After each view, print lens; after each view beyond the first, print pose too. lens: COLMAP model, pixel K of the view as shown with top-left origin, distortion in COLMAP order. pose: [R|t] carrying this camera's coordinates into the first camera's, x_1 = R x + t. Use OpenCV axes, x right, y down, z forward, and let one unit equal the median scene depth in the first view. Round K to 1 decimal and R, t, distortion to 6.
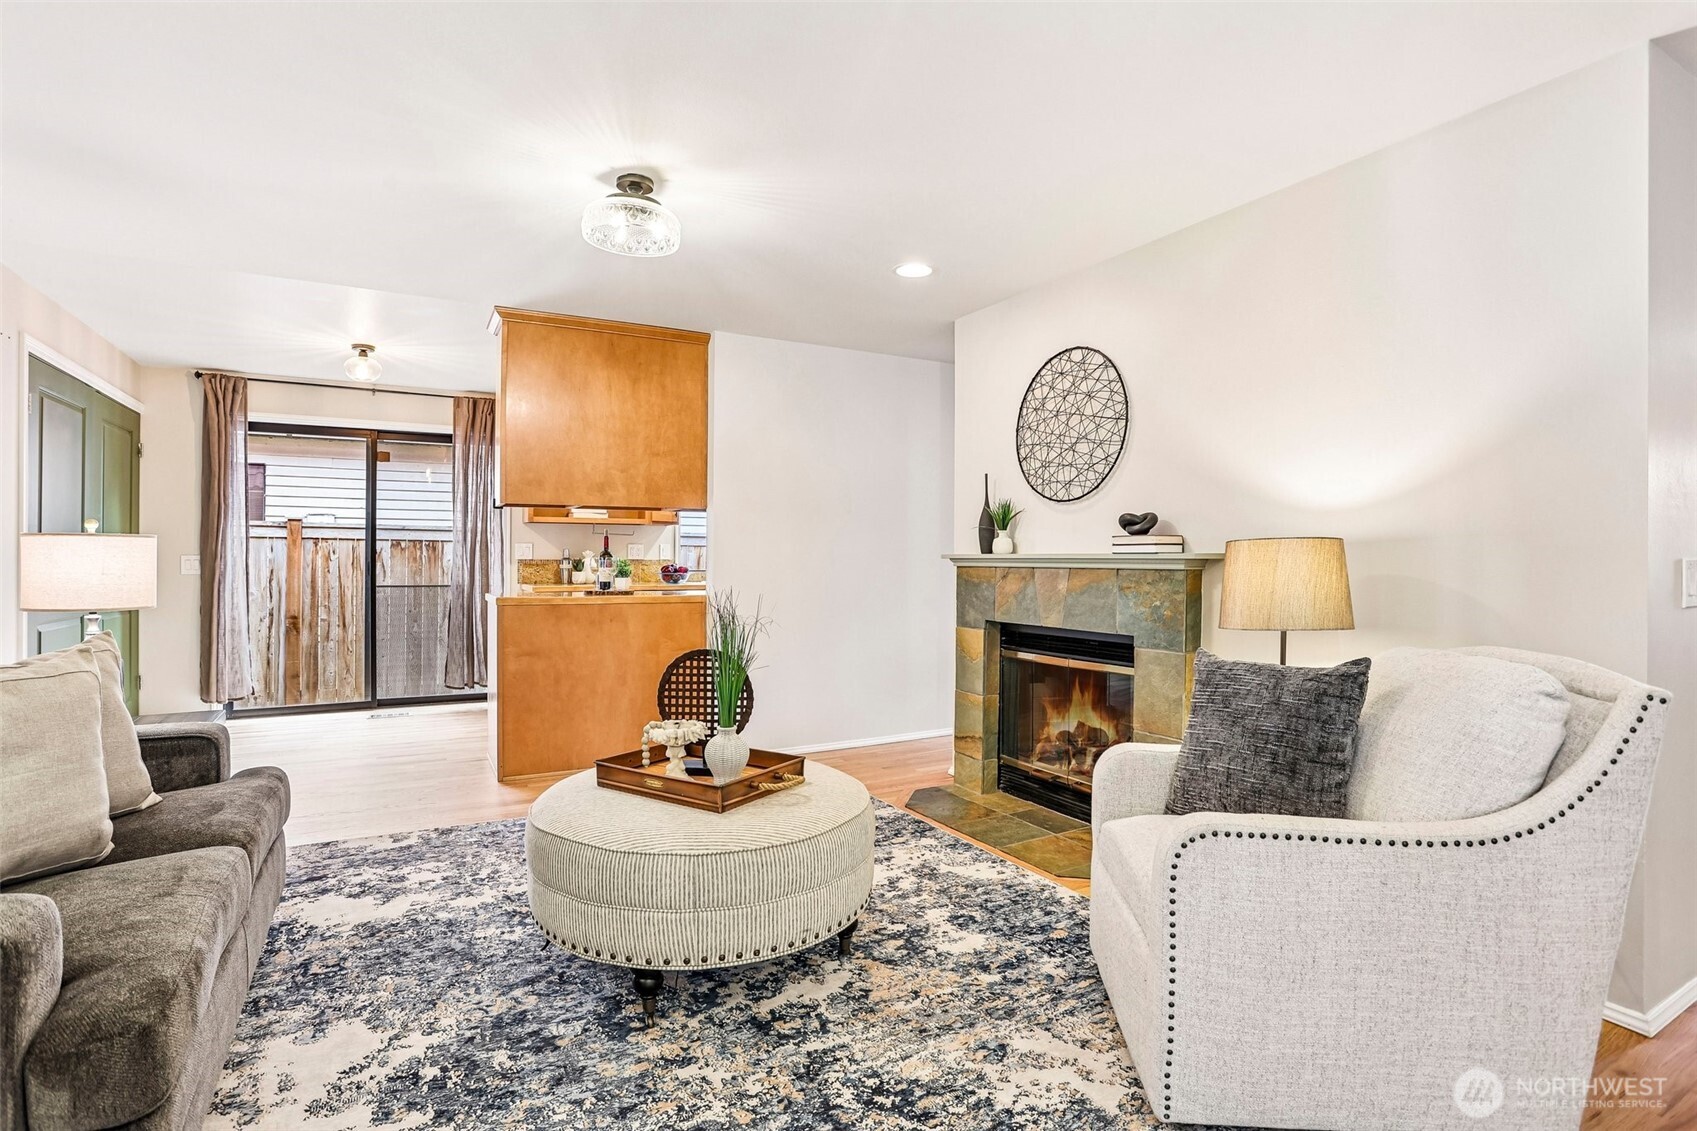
lens RADIAL K [[829.2, 0, 857.4], [0, 829.2, 557.1], [0, 0, 1]] dist [-0.057356, 0.016907]
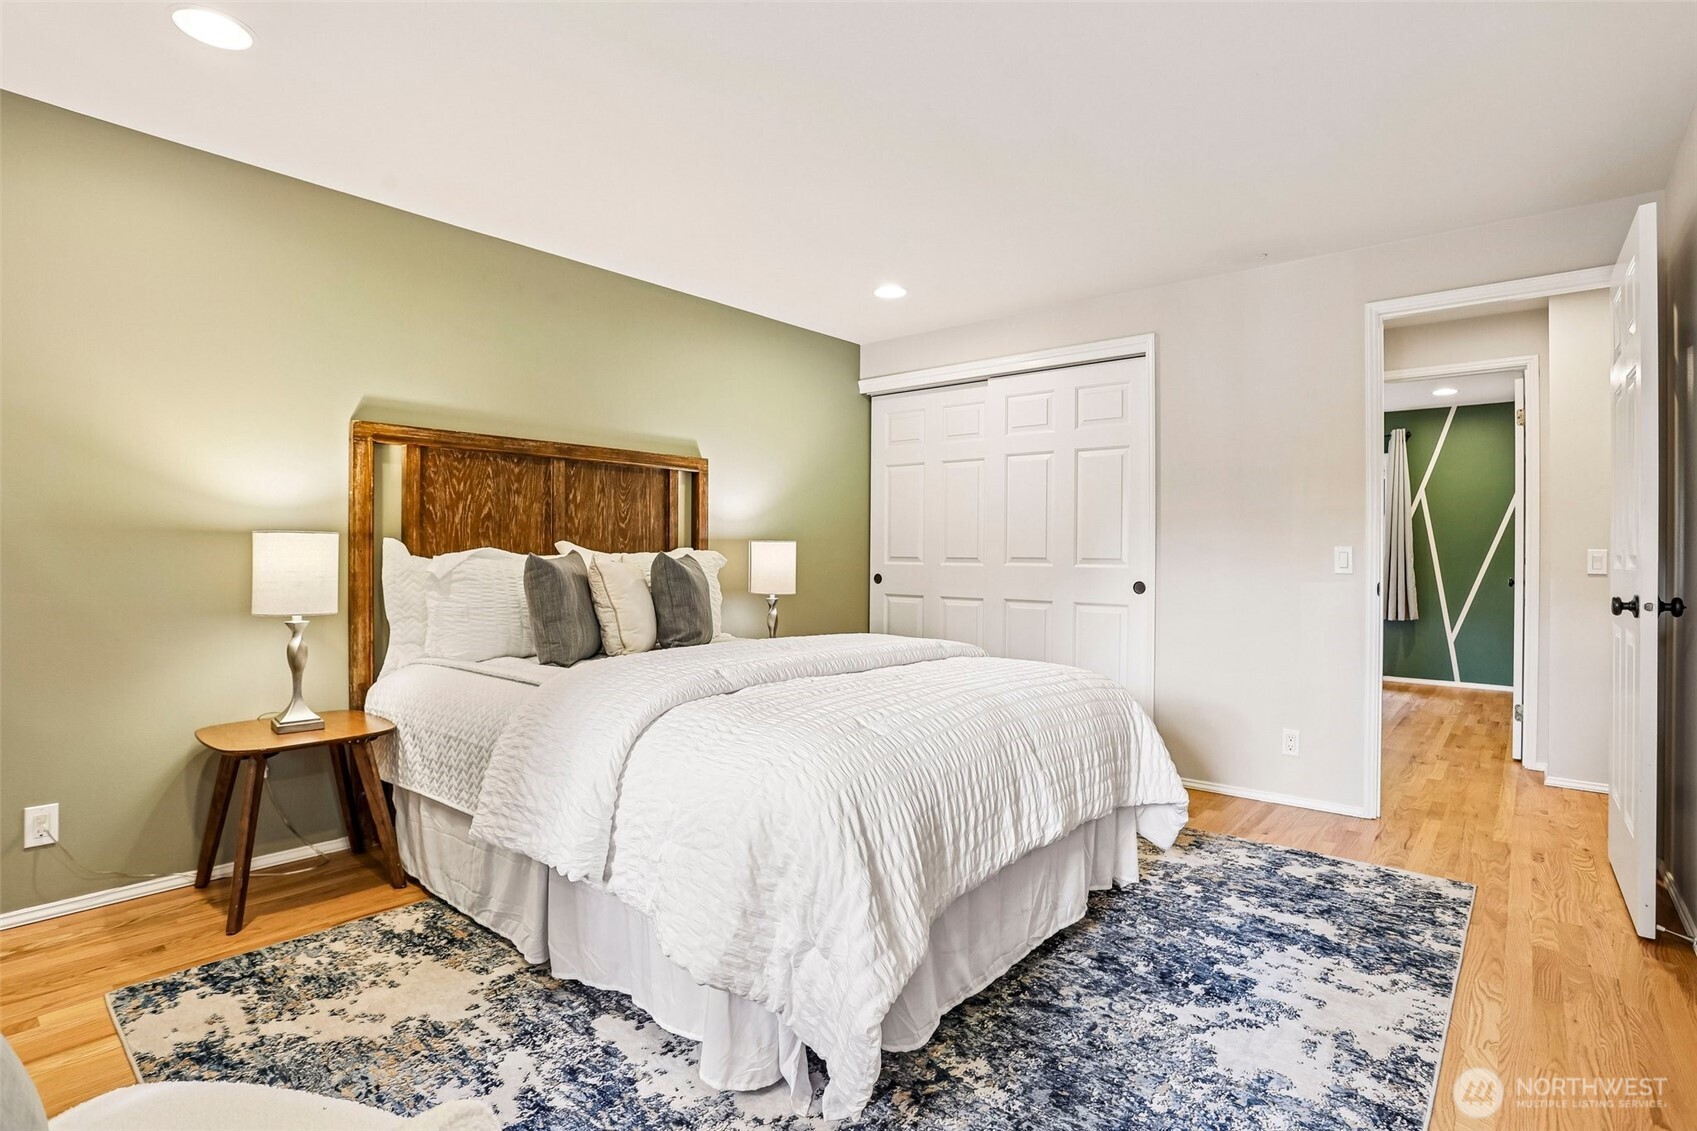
lens RADIAL K [[829.2, 0, 837.1], [0, 829.2, 561.3], [0, 0, 1]] dist [-0.057356, 0.016907]
pose [[-0.328780, -0.007163, 0.944379, -0.730604], [-0.011237, 0.999930, 0.003672, 0.017242], [-0.944340, -0.009405, -0.328837, 0.942027]]
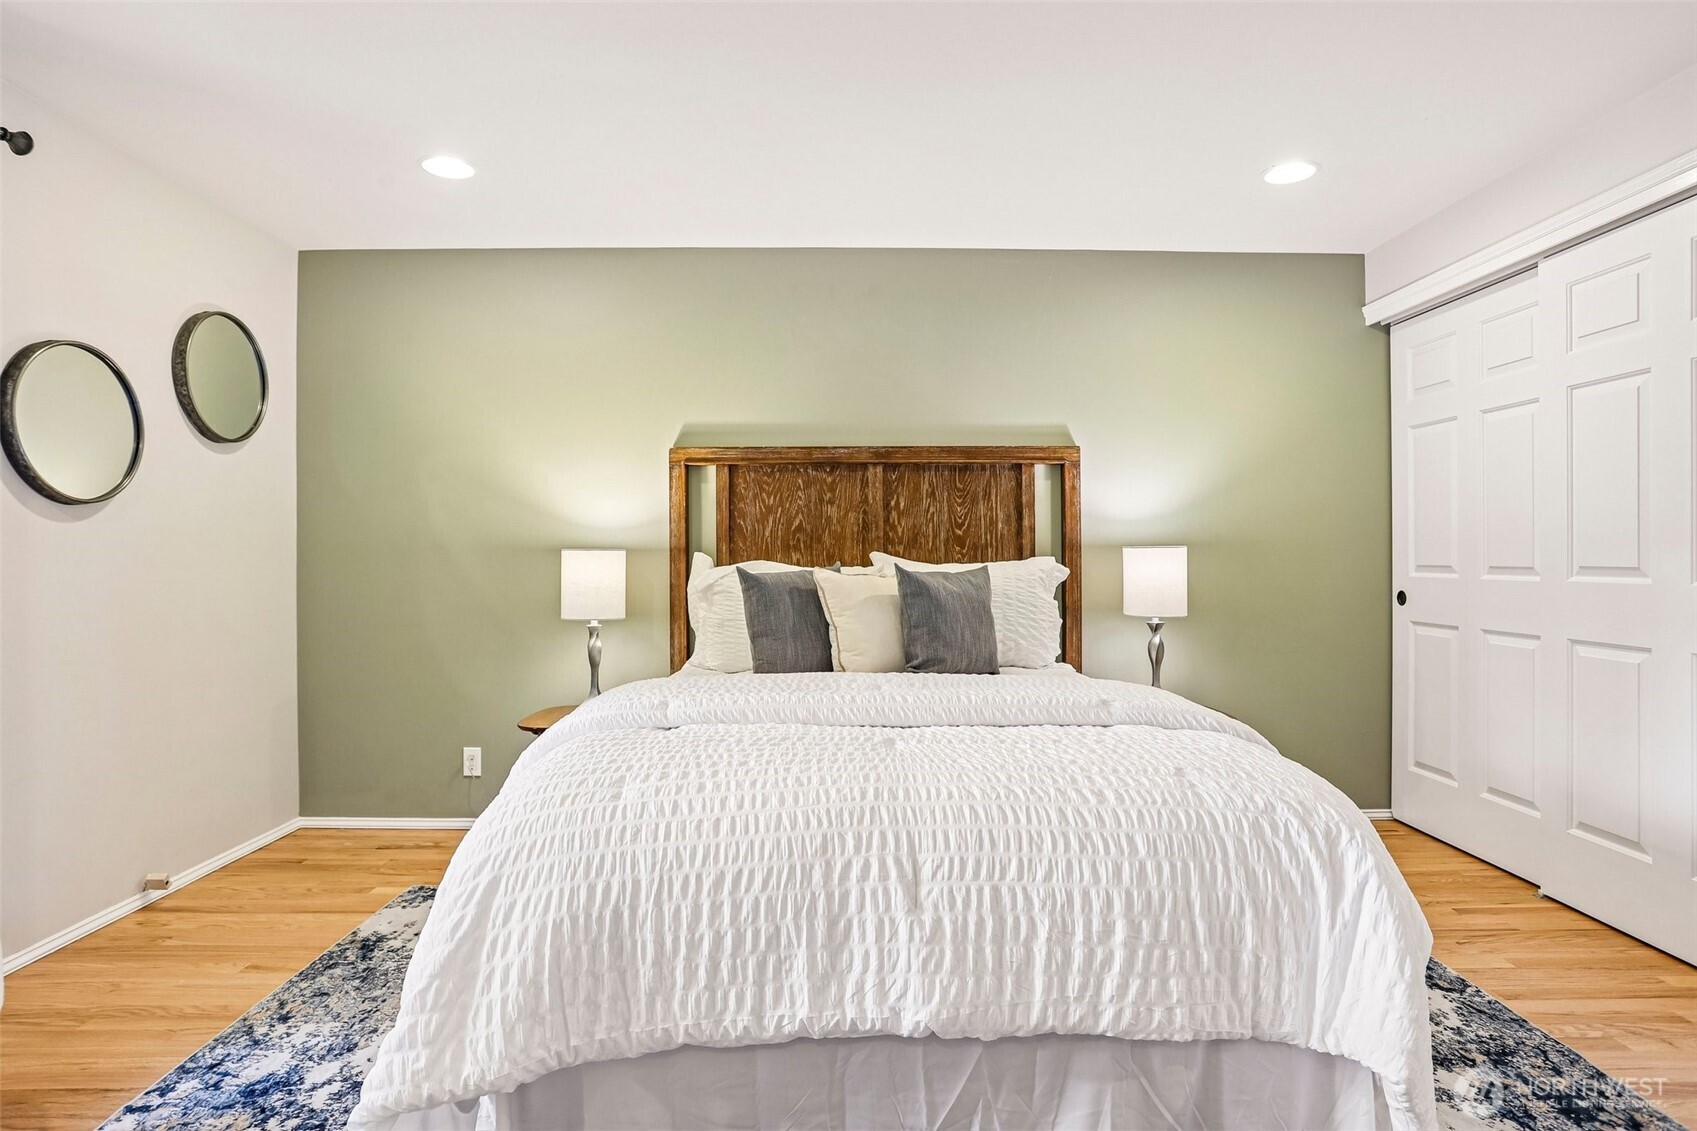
lens RADIAL K [[903.2, 0, 846.3], [0, 903.2, 565.1], [0, 0, 1]] dist [-0.056811, 0.023978]
pose [[0.480579, -0.003483, 0.876944, -0.589051], [-0.003345, 0.999978, 0.005804, 0.009428], [-0.876945, -0.005723, 0.480557, 0.449487]]
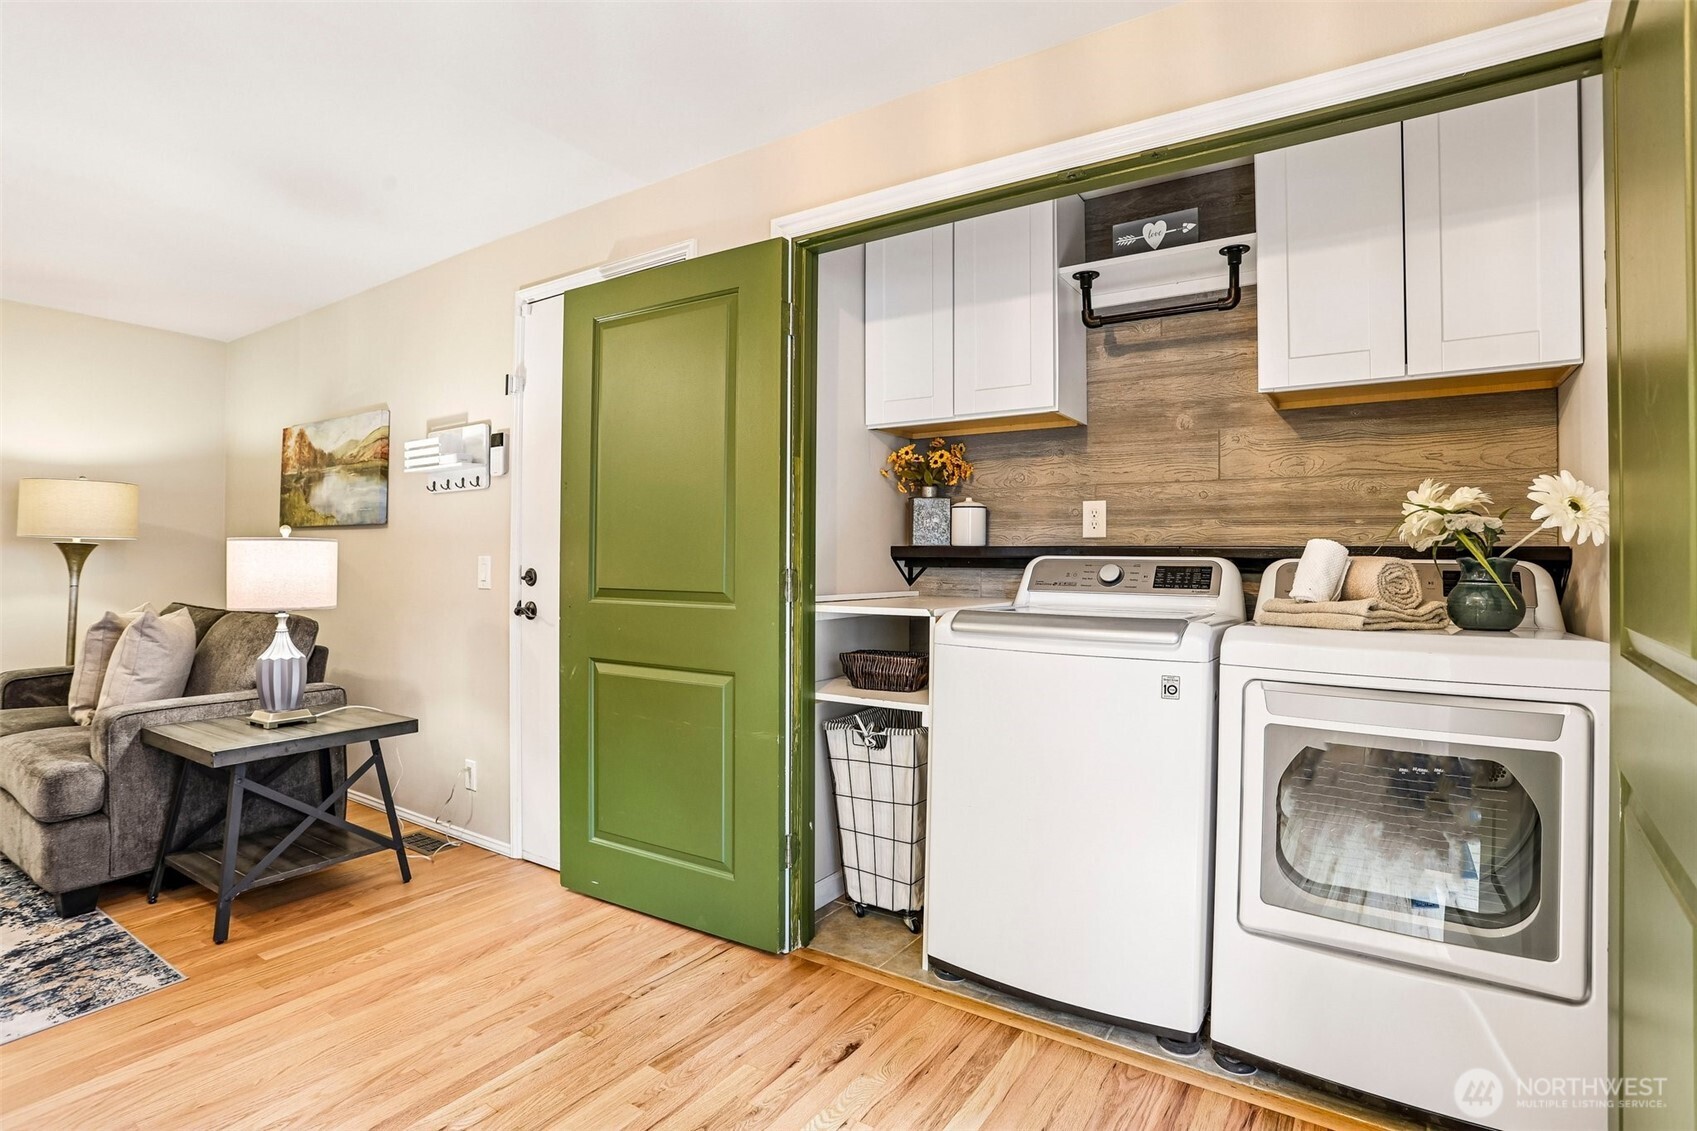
lens RADIAL K [[829.2, 0, 854.6], [0, 829.2, 562.5], [0, 0, 1]] dist [-0.057356, 0.016907]
pose [[-0.888810, -0.012418, -0.458107, -0.838938], [-0.010255, 0.999921, -0.007209, 0.002898], [0.458161, -0.001709, -0.888868, 1.695850]]
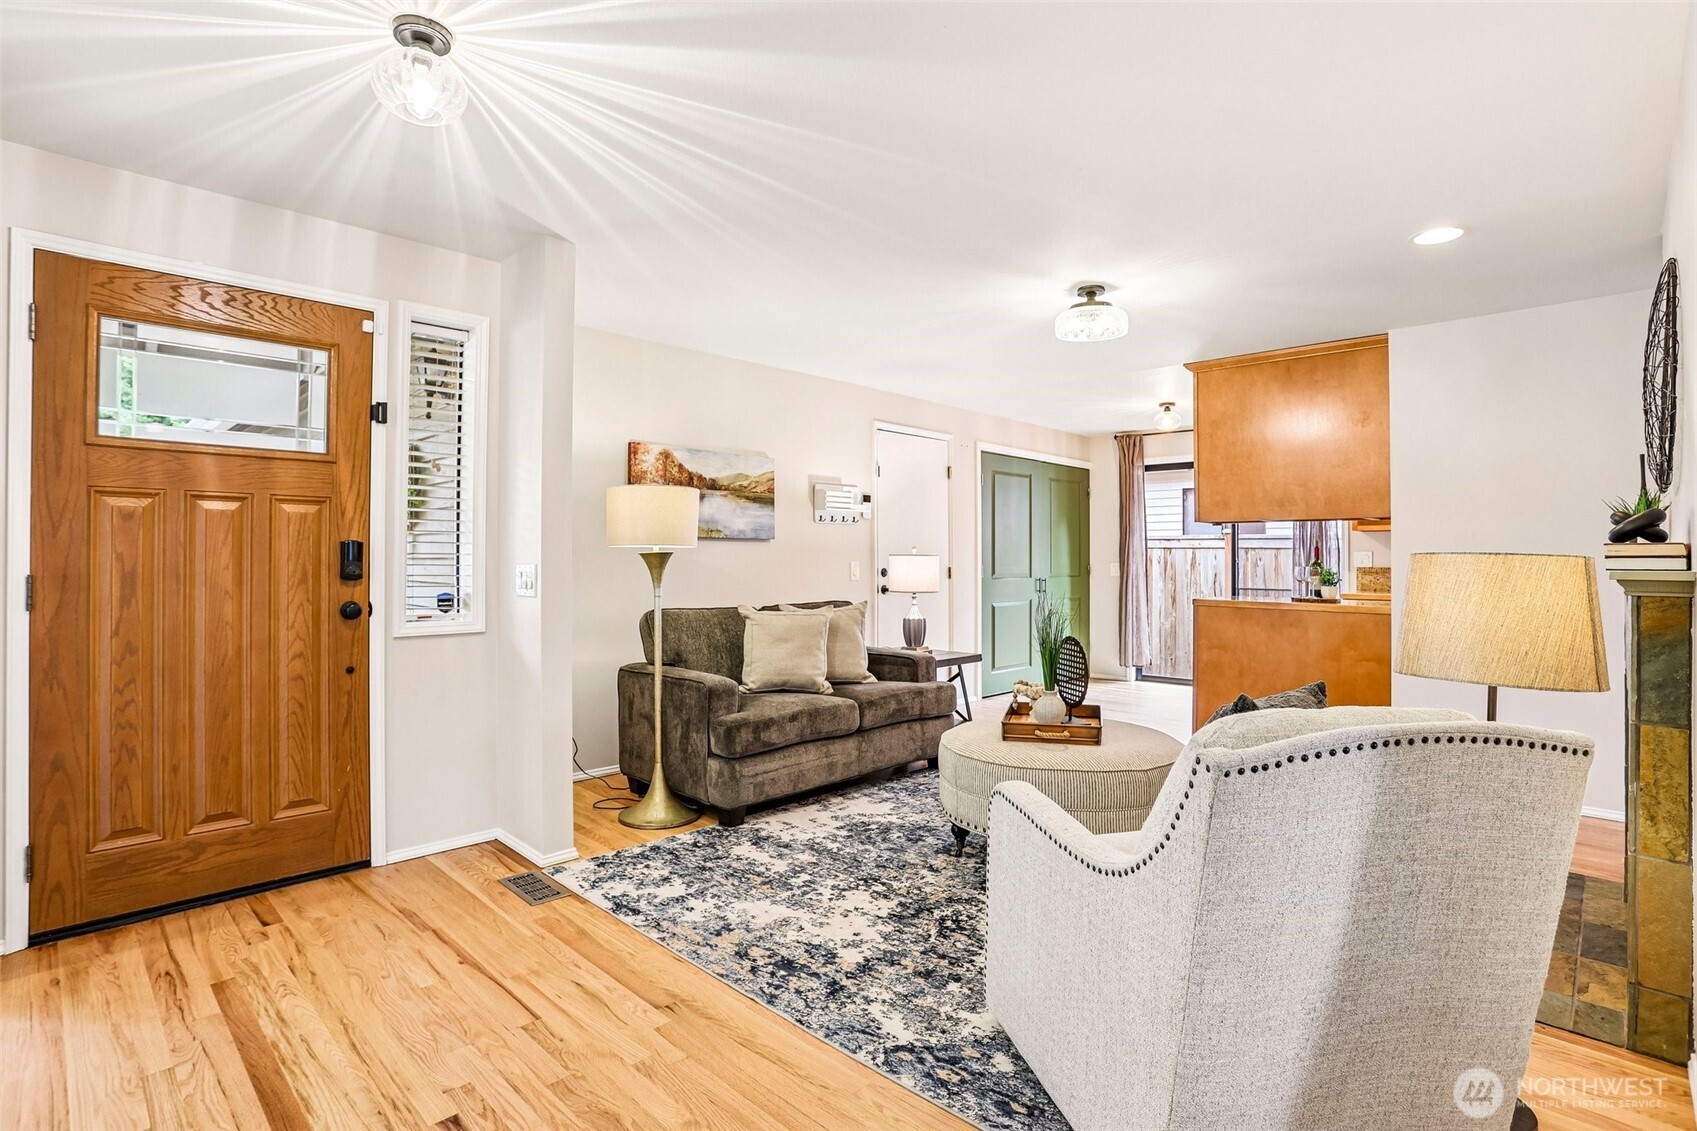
lens RADIAL K [[829.2, 0, 839.7], [0, 829.2, 549.6], [0, 0, 1]] dist [-0.057356, 0.016907]
pose [[0.277111, -0.010998, -0.960775, 0.717312], [-0.000566, 0.999932, -0.011610, -0.011920], [0.960838, 0.003761, 0.277086, 0.176180]]
